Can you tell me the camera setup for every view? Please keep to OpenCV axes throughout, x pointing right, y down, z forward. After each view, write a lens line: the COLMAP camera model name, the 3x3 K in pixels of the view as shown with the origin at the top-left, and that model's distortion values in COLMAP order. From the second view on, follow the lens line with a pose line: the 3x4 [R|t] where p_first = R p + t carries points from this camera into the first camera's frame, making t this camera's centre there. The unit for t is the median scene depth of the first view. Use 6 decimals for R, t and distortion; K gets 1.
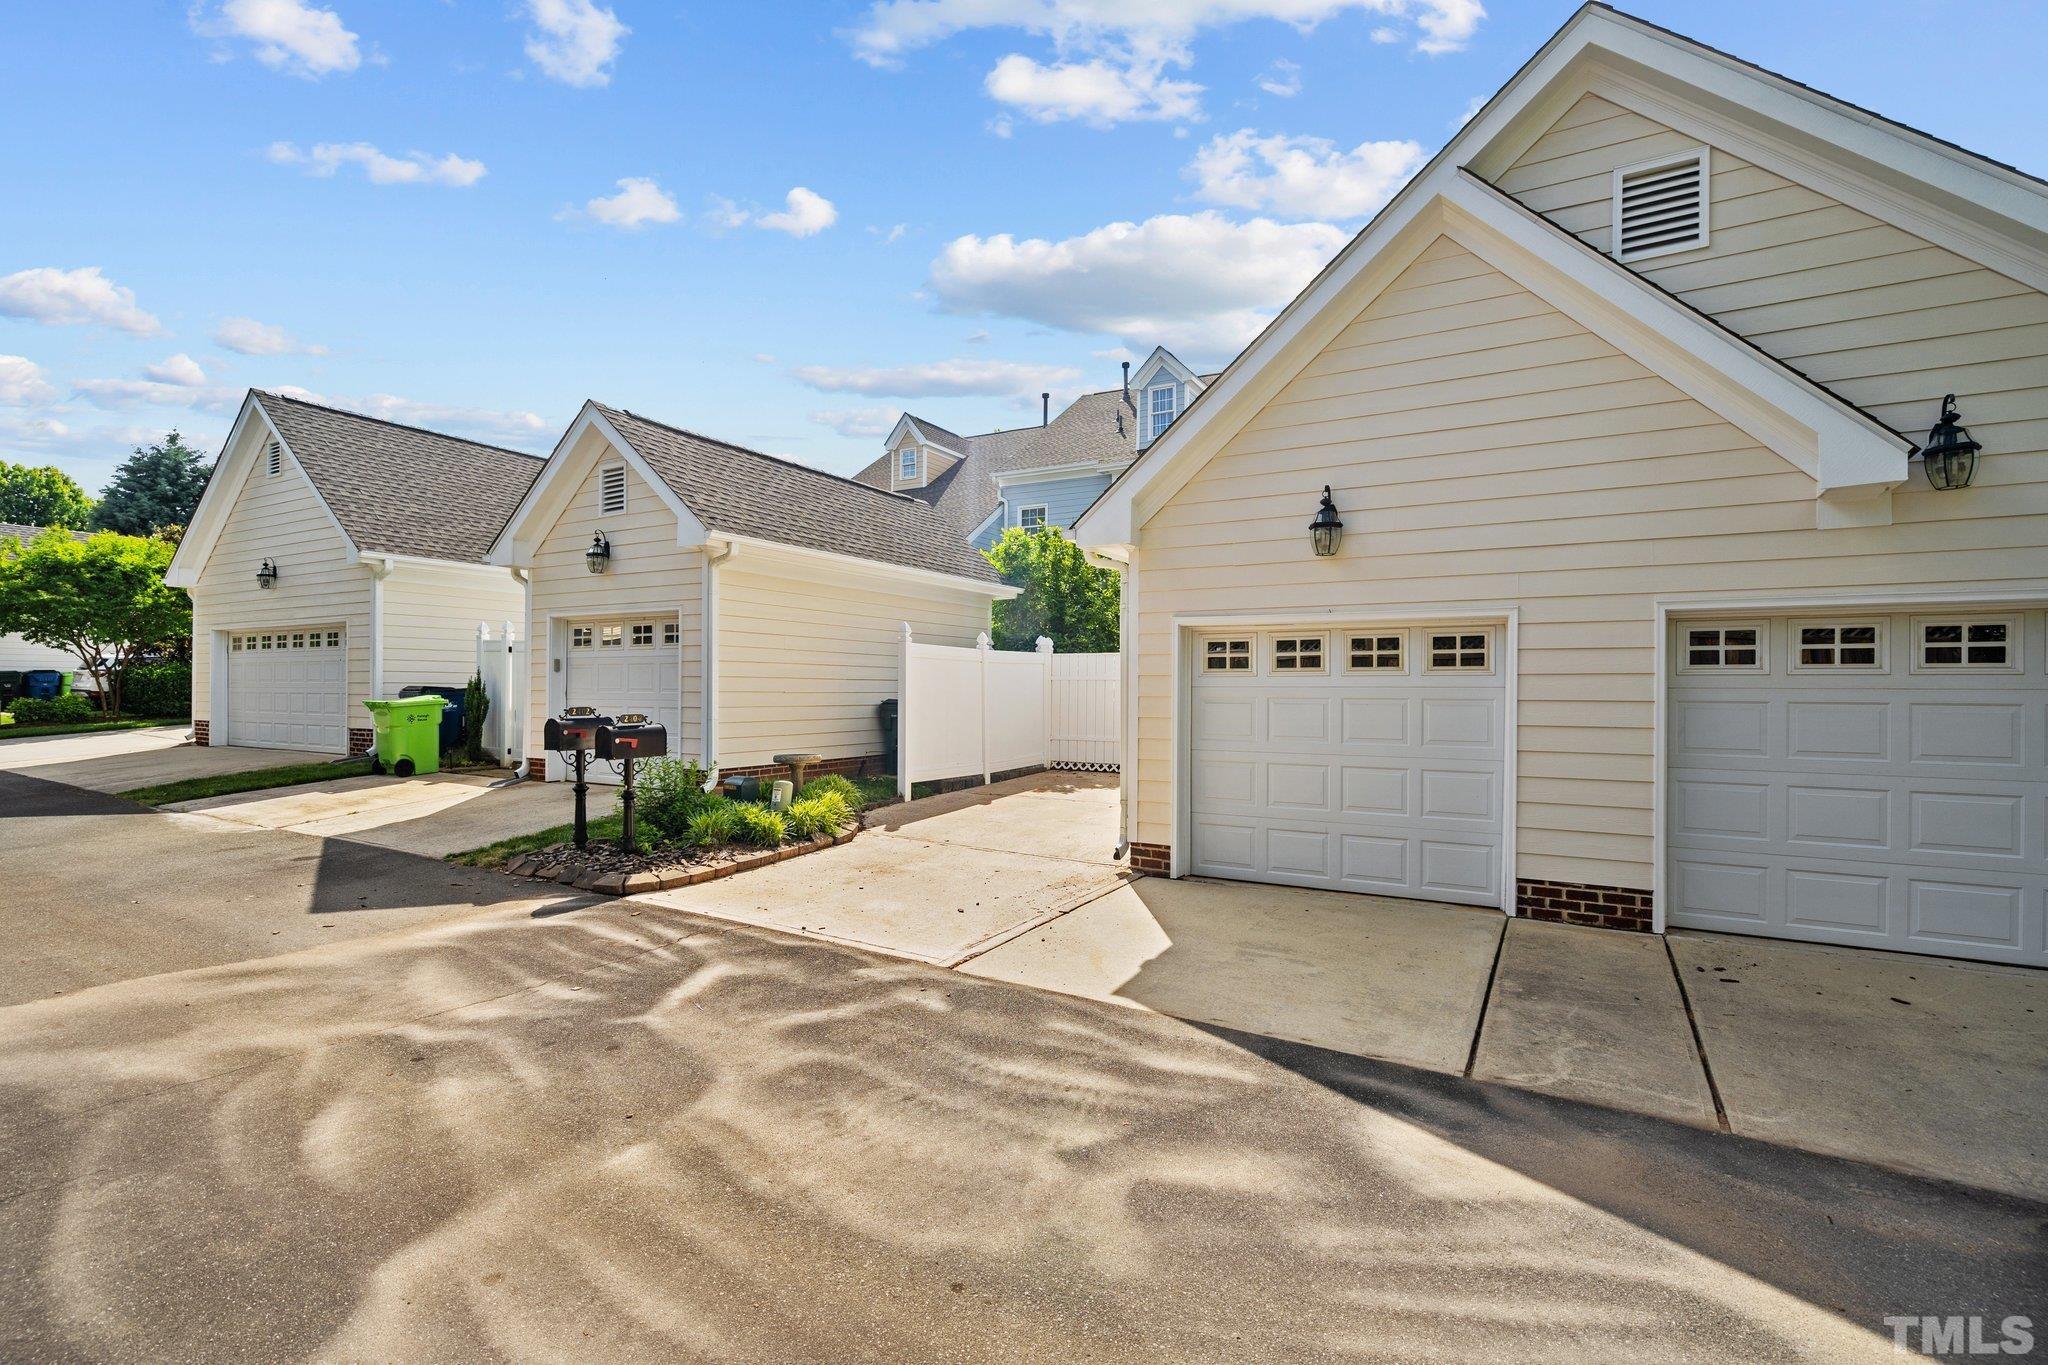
lens RADIAL K [[939.0, 0, 1024.0], [0, 939.0, 682.5], [0, 0, 1]] dist [-0.002676, -0.000190]
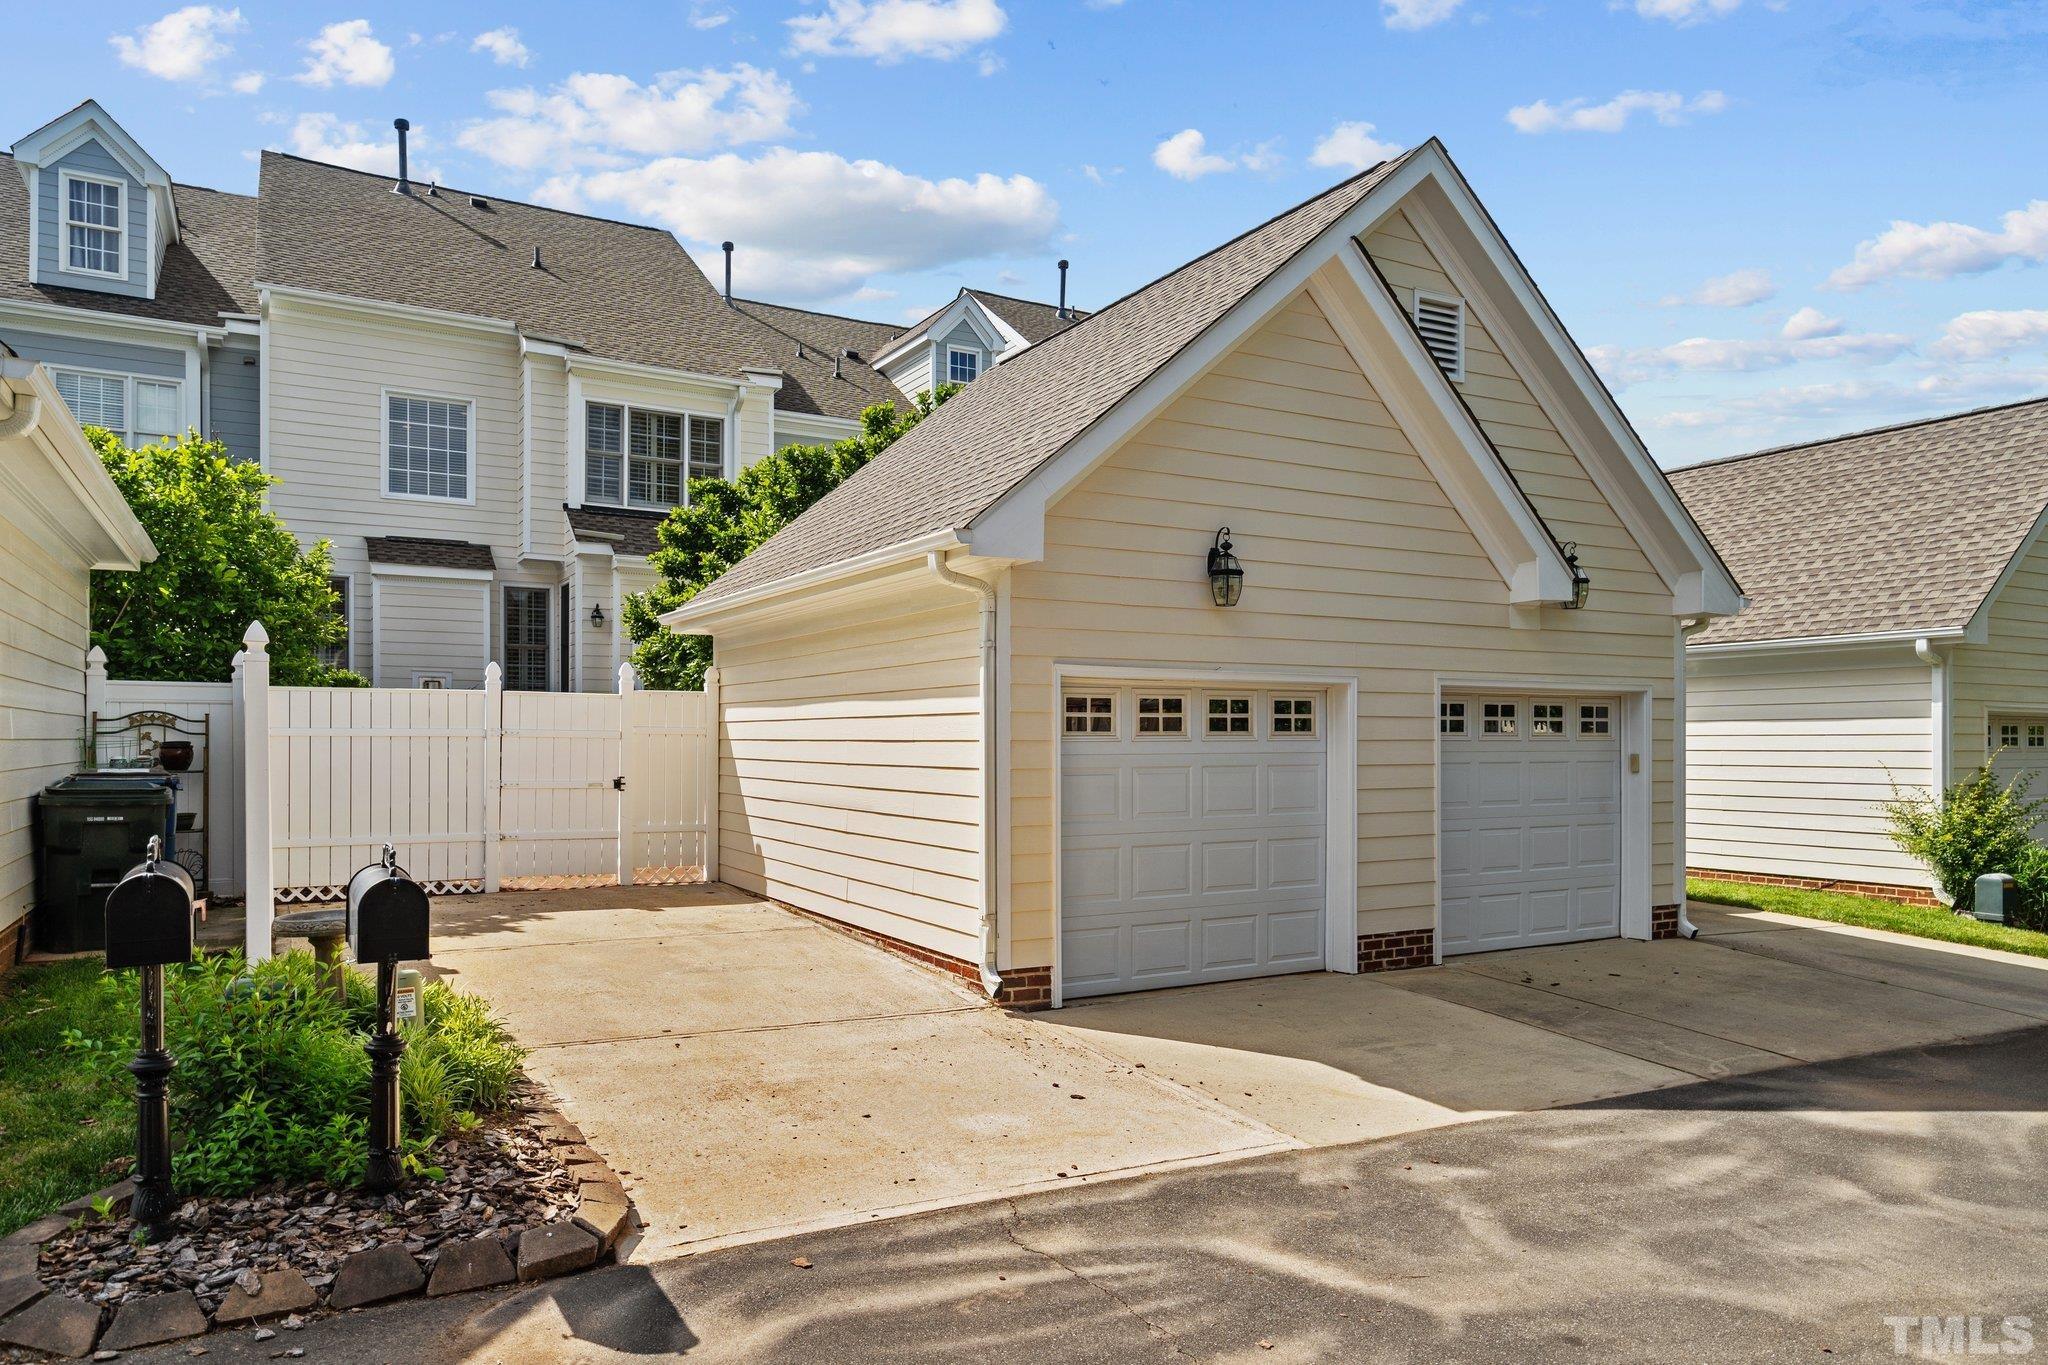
lens RADIAL K [[1334.6, 0, 1024.5], [0, 1334.6, 733.0], [0, 0, 1]] dist [0.002569, -0.004107]
pose [[0.503721, -0.000731, 0.863866, -1.083003], [-0.001997, 0.999996, 0.002011, -0.022035], [-0.863864, -0.002738, 0.503717, 0.660561]]
